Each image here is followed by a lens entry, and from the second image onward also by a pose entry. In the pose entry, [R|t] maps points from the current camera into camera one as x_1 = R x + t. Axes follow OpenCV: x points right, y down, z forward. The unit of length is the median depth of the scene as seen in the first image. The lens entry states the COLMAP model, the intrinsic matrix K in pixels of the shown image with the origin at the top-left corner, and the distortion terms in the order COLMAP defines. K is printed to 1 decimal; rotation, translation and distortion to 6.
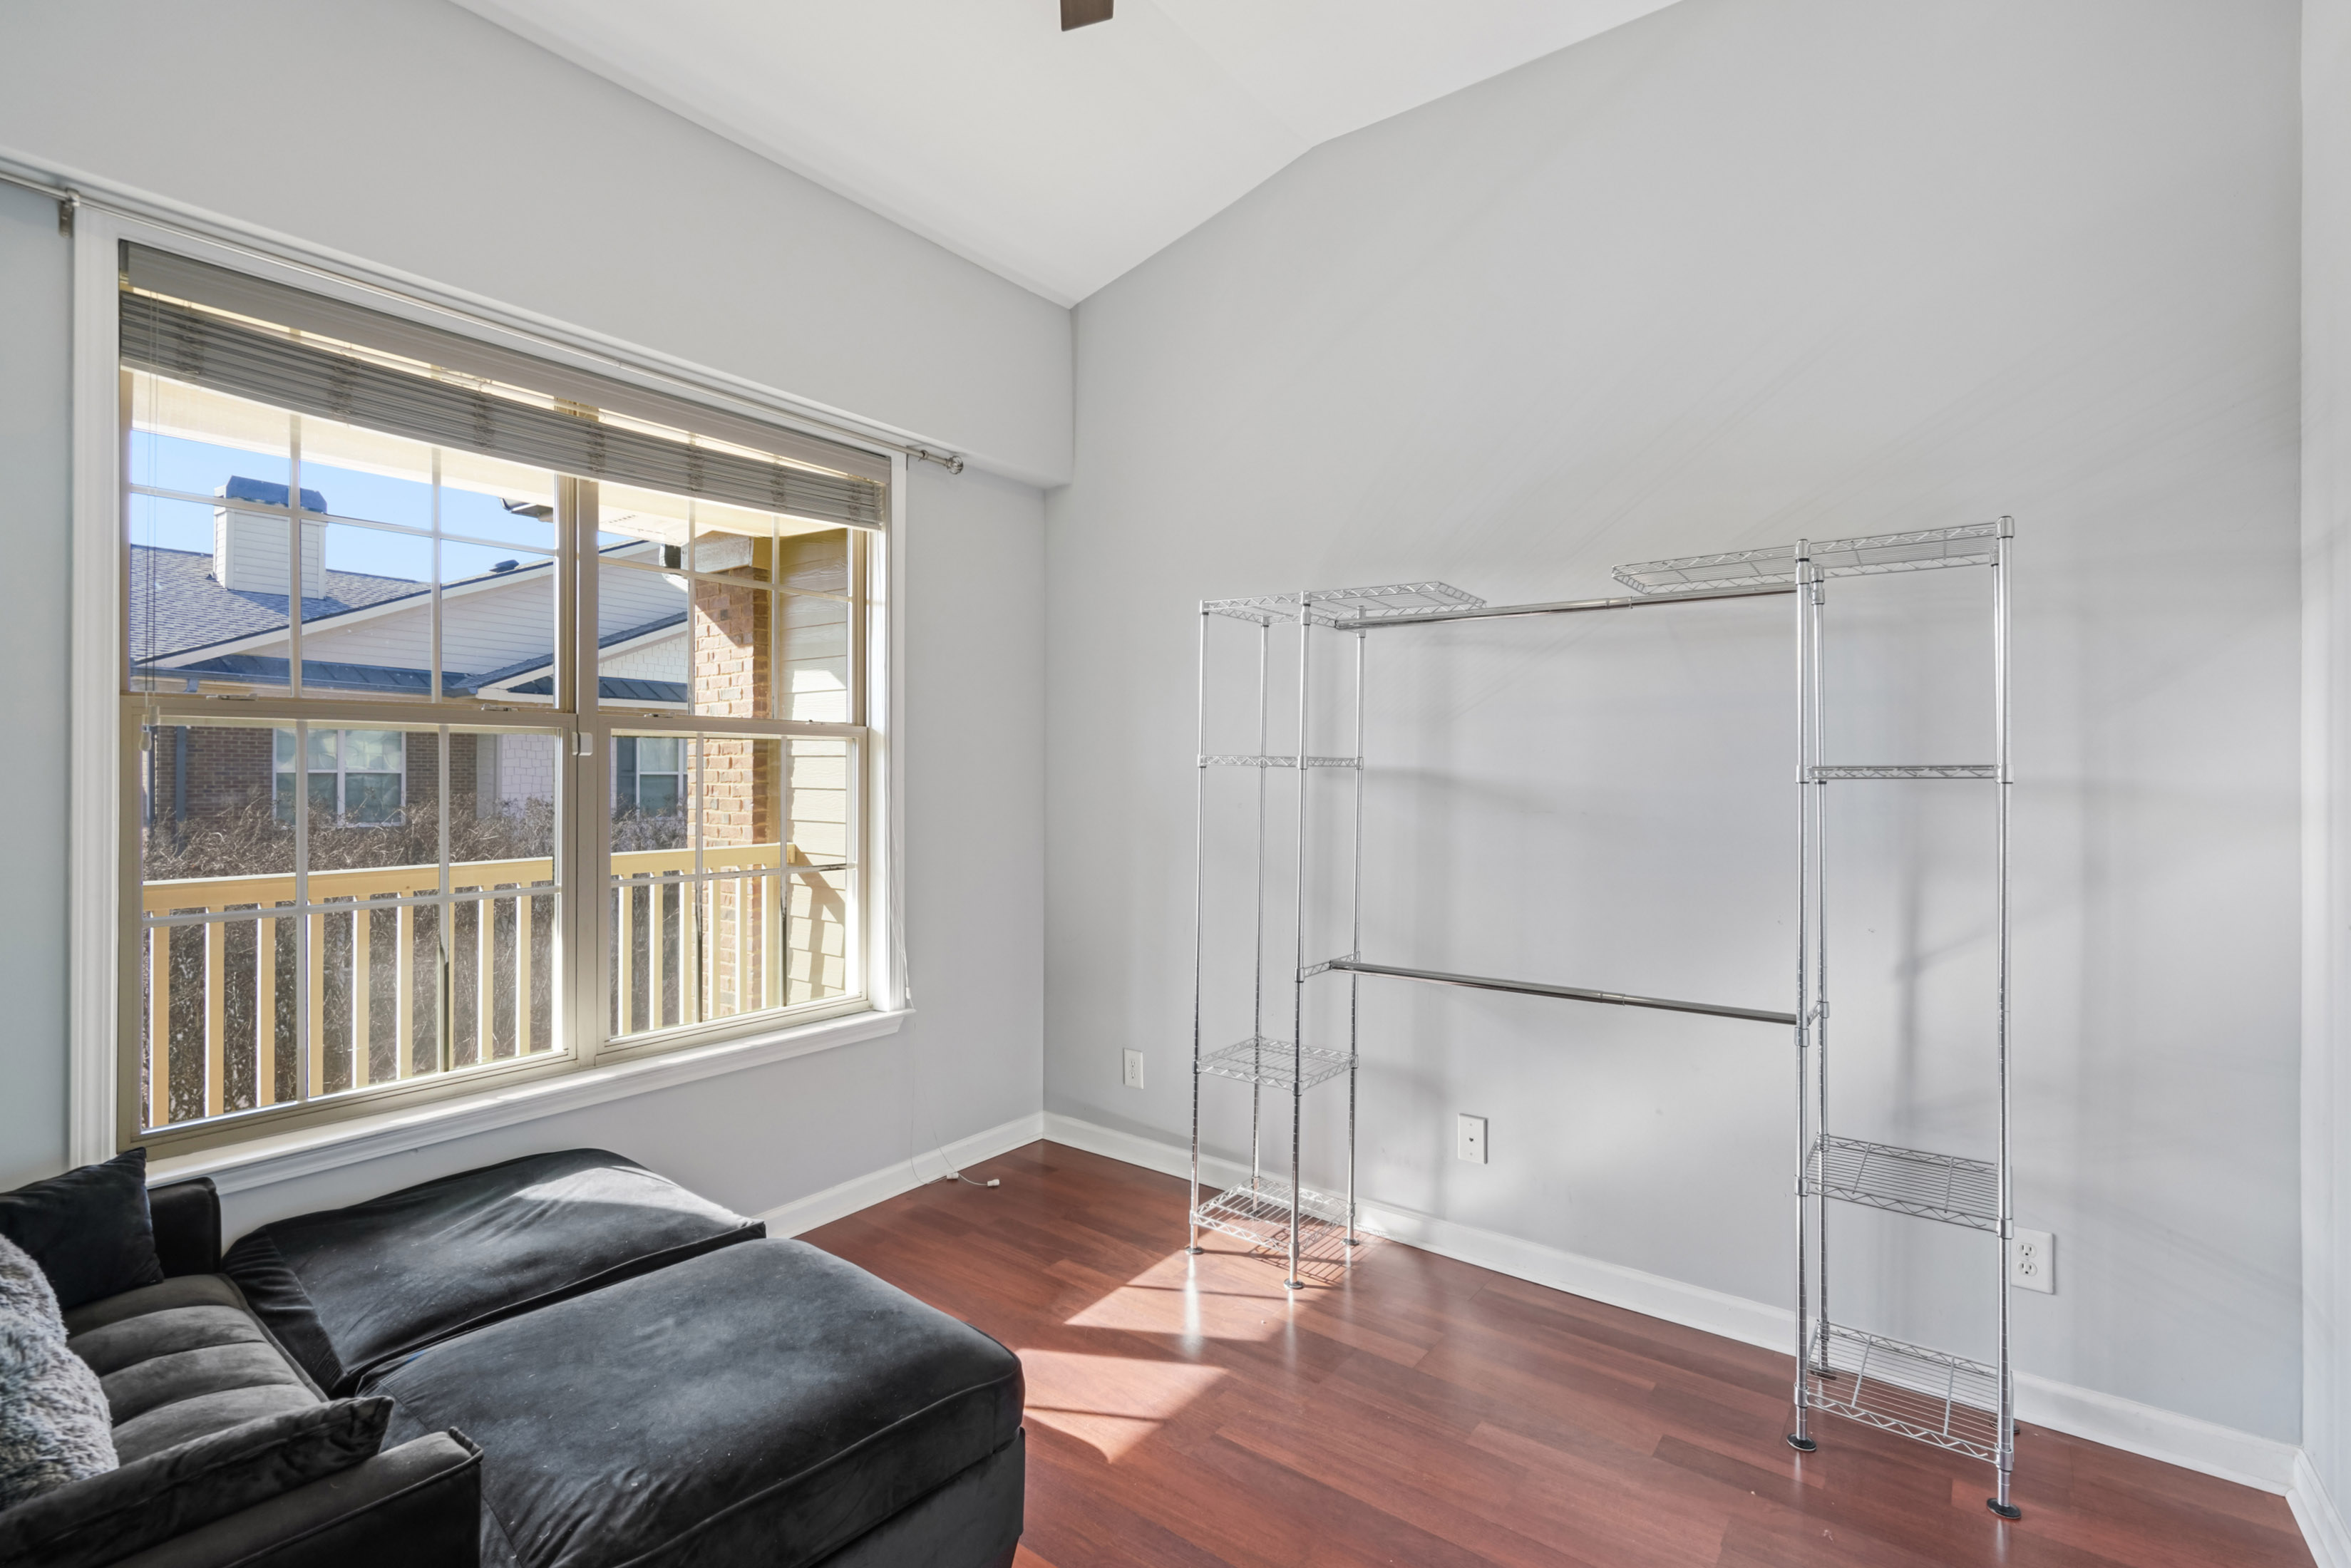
lens RADIAL K [[1070.1, 0, 1161.8], [0, 1070.1, 781.8], [0, 0, 1]] dist [-0.003153, 0.001929]
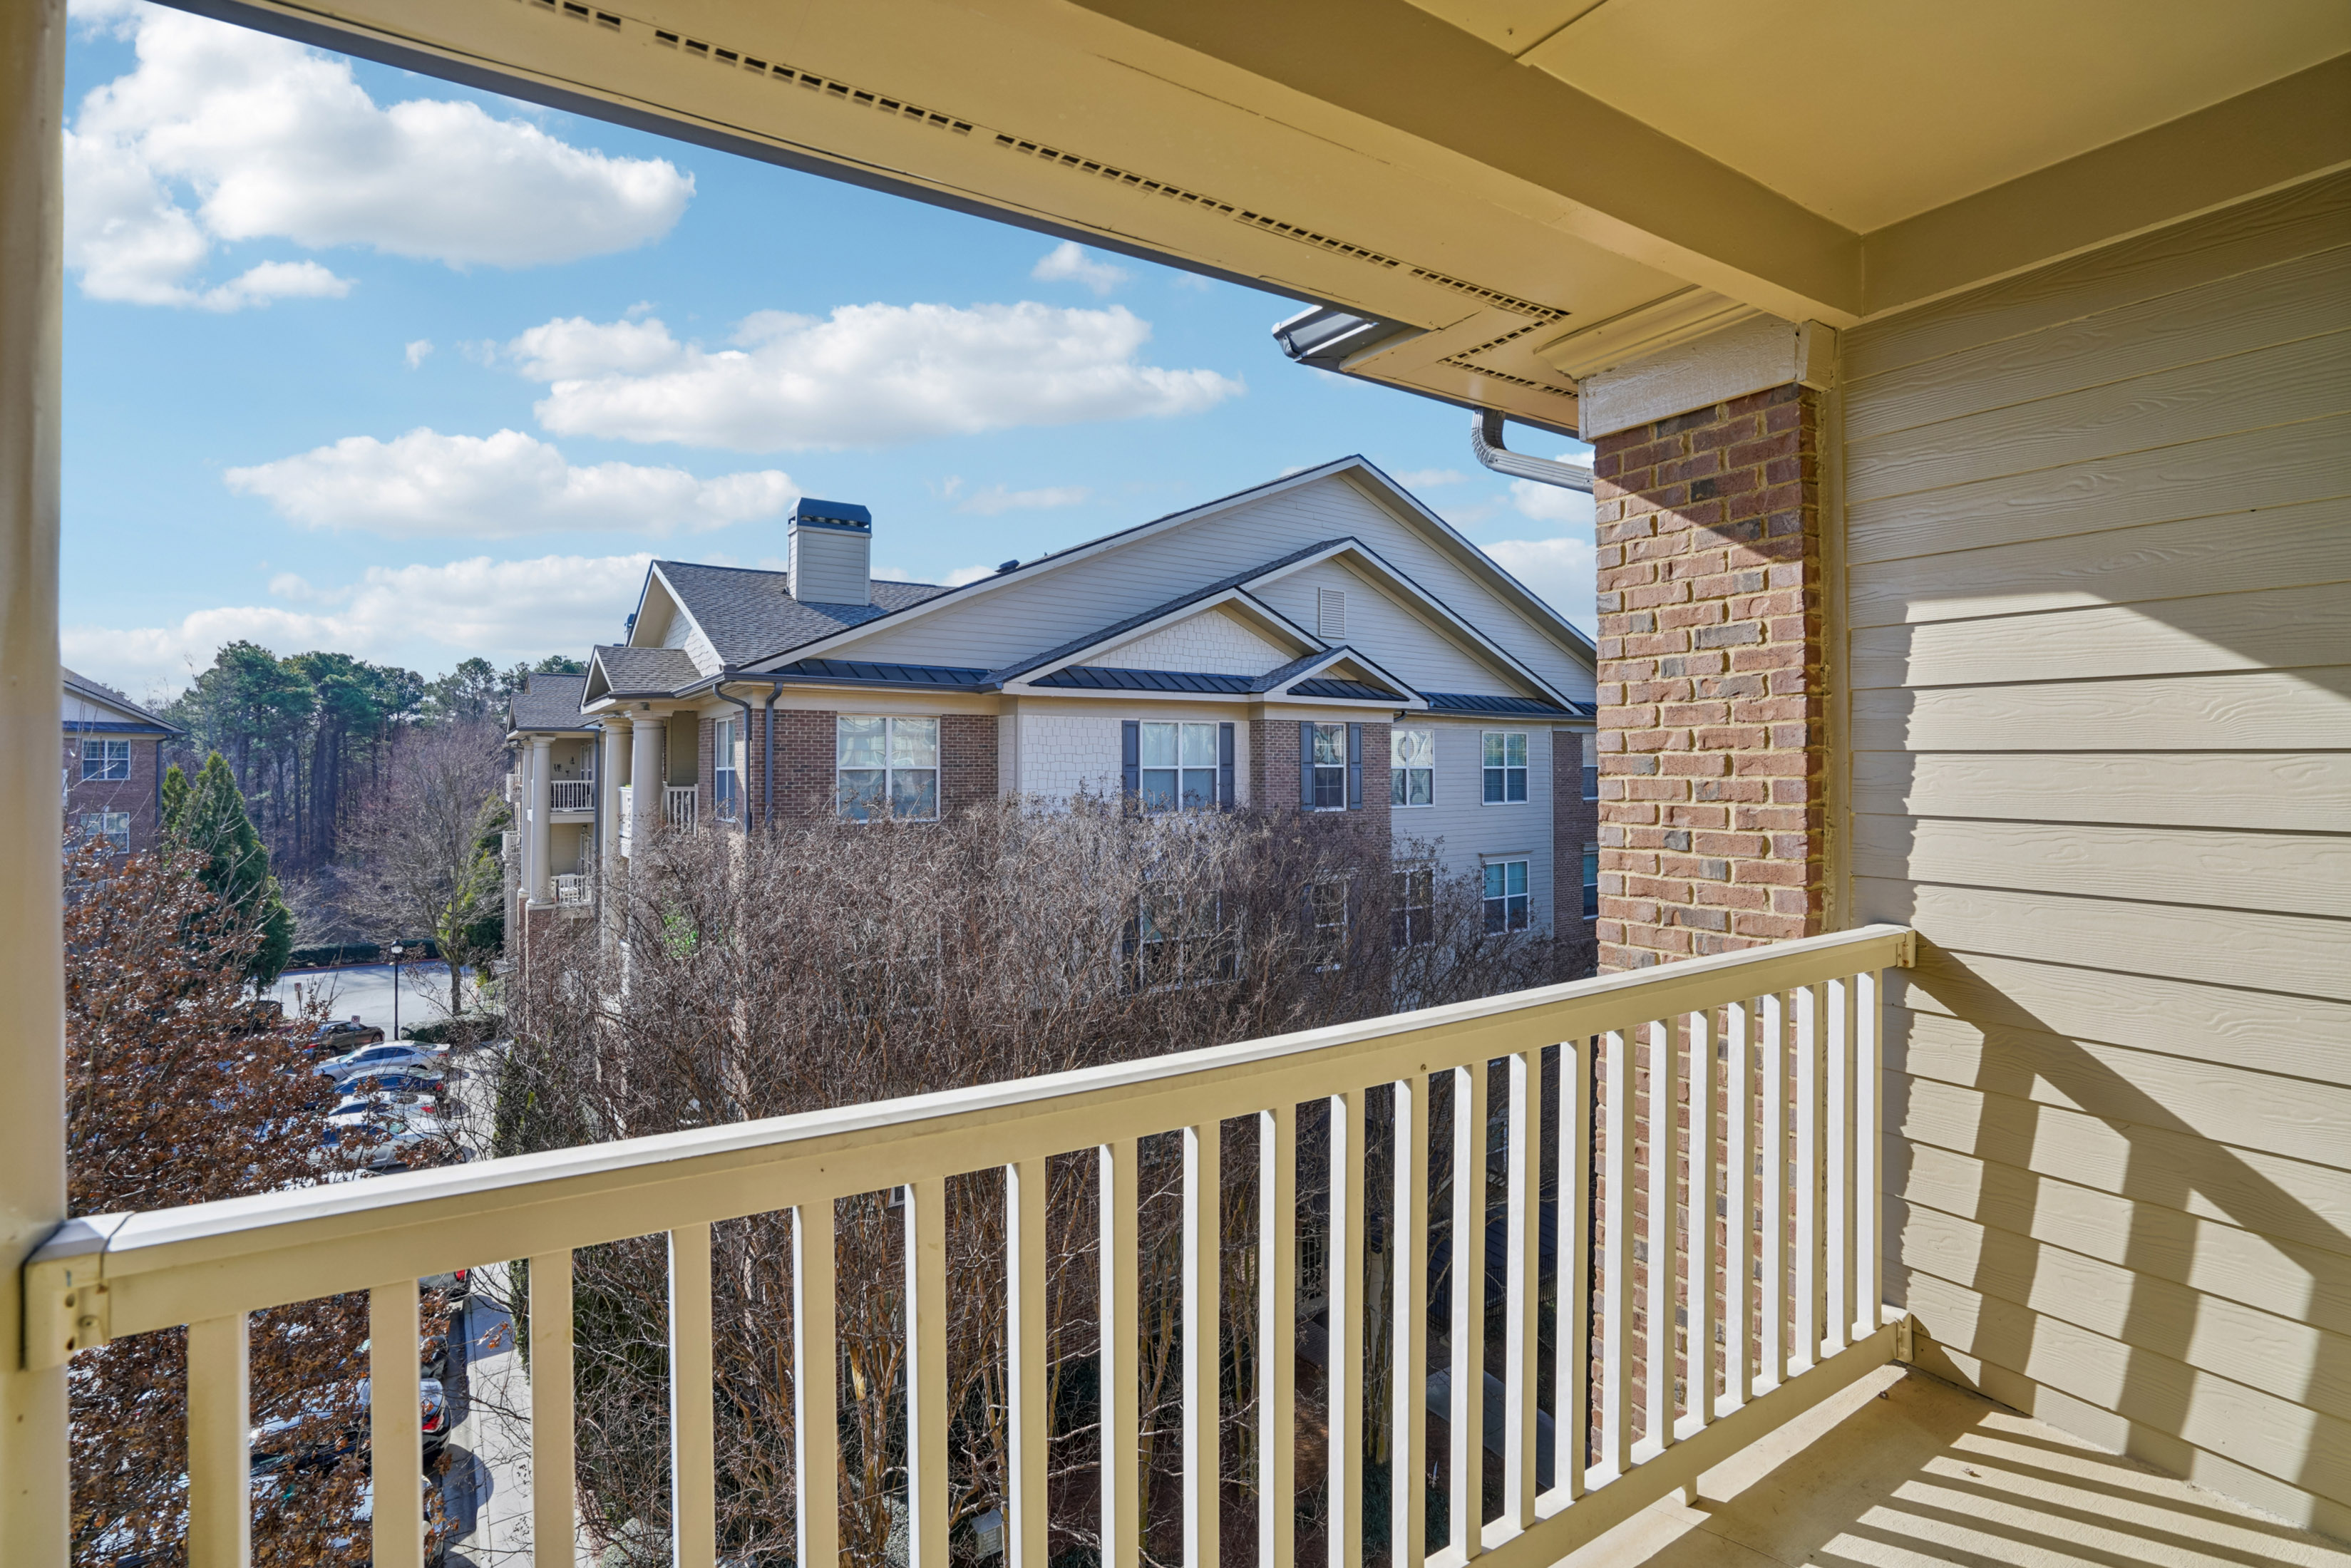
lens RADIAL K [[1090.1, 0, 1157.7], [0, 1090.1, 756.6], [0, 0, 1]] dist [-0.042034, 0.016573]
pose [[0.929932, -0.008678, -0.367629, -0.129880], [0.003596, 0.999888, -0.014504, -0.004176], [0.367714, 0.012165, 0.929860, 0.110237]]
